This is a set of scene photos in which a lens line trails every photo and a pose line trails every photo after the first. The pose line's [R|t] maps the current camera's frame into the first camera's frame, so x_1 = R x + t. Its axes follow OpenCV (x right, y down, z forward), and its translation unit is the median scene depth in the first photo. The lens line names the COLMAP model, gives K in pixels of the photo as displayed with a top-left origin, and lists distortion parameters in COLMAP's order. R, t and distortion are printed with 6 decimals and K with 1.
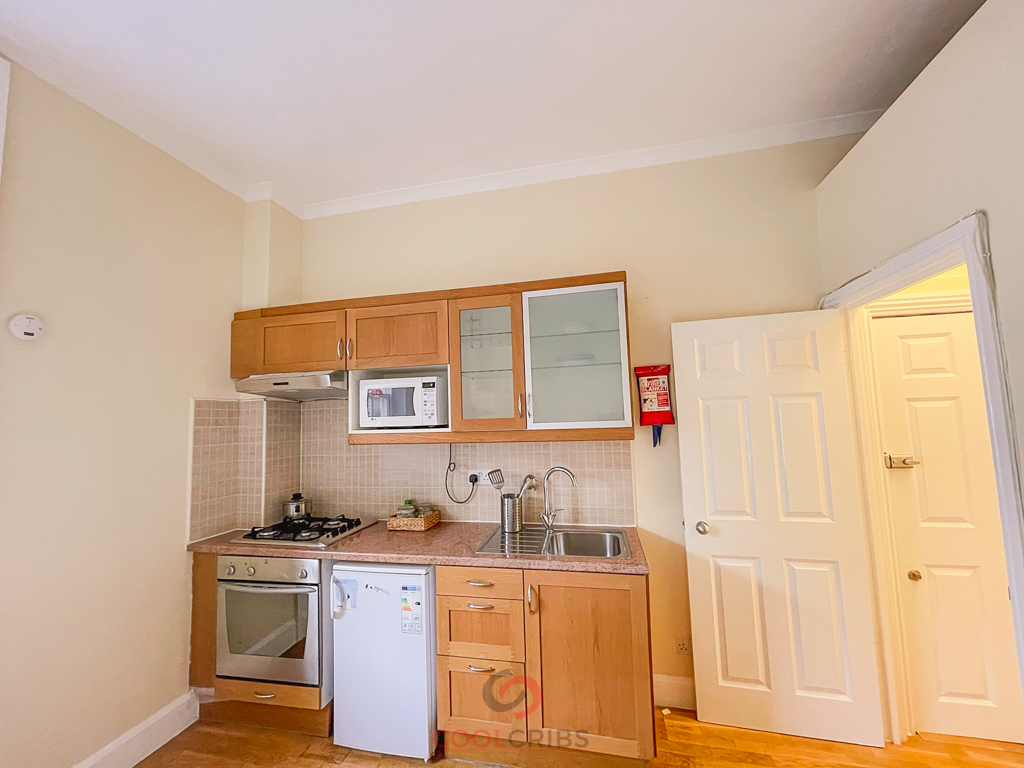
lens RADIAL K [[414.8, 0, 509.8], [0, 414.8, 385.1], [0, 0, 1]] dist [-0.003961, 0.000638]
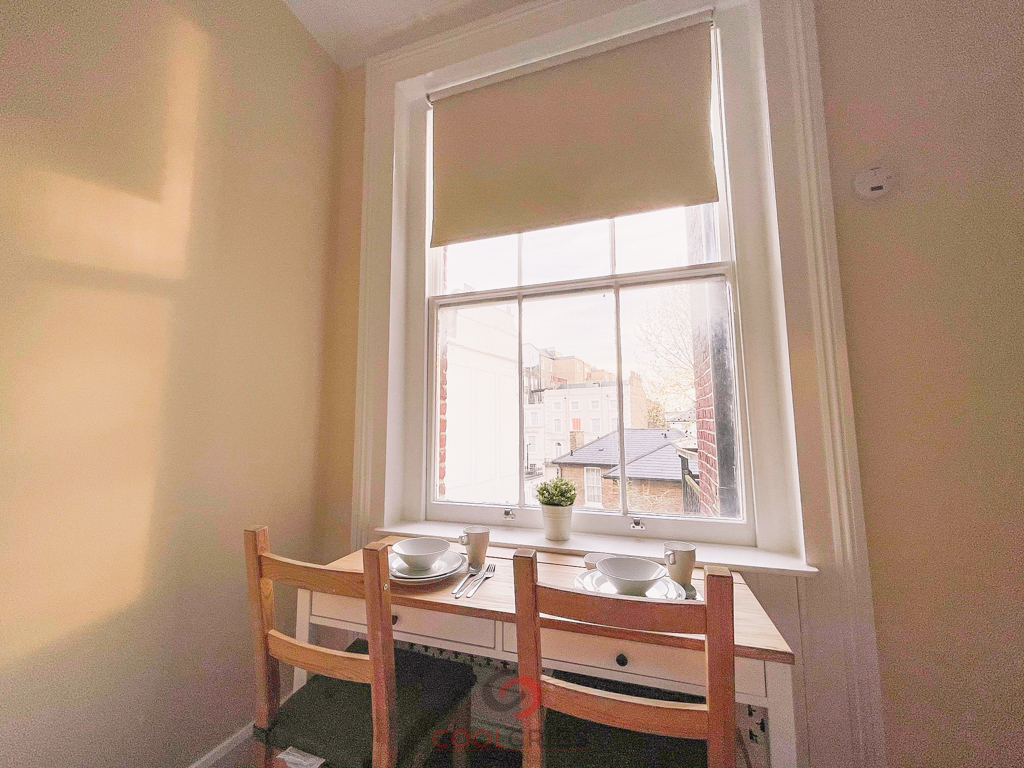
lens RADIAL K [[414.8, 0, 508.7], [0, 414.8, 382.3], [0, 0, 1]] dist [-0.003961, 0.000638]
pose [[-0.106646, -0.084395, -0.990709, -0.250603], [0.094496, 0.991021, -0.094594, 0.178519], [0.989797, -0.103706, -0.097713, 0.252904]]
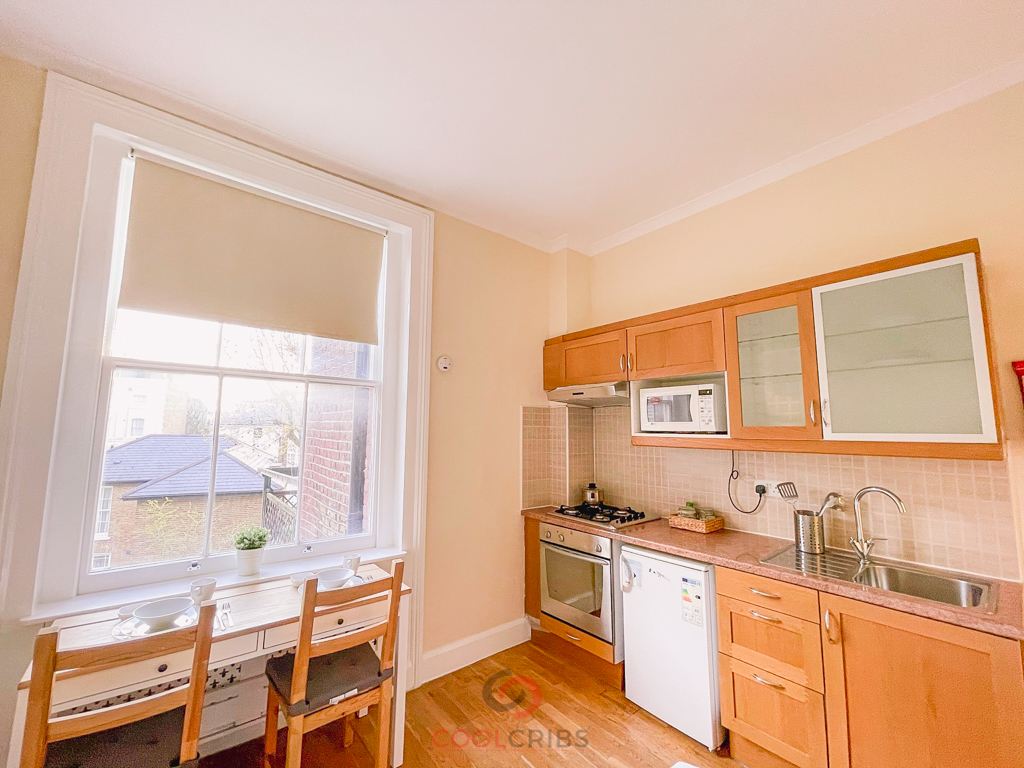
lens RADIAL K [[414.8, 0, 504.2], [0, 414.8, 385.8], [0, 0, 1]] dist [-0.003961, 0.000638]
pose [[0.780045, -0.030476, -0.624981, 0.063221], [0.022948, 0.999535, -0.020099, -0.007201], [0.625302, 0.001336, 0.780382, -0.129251]]
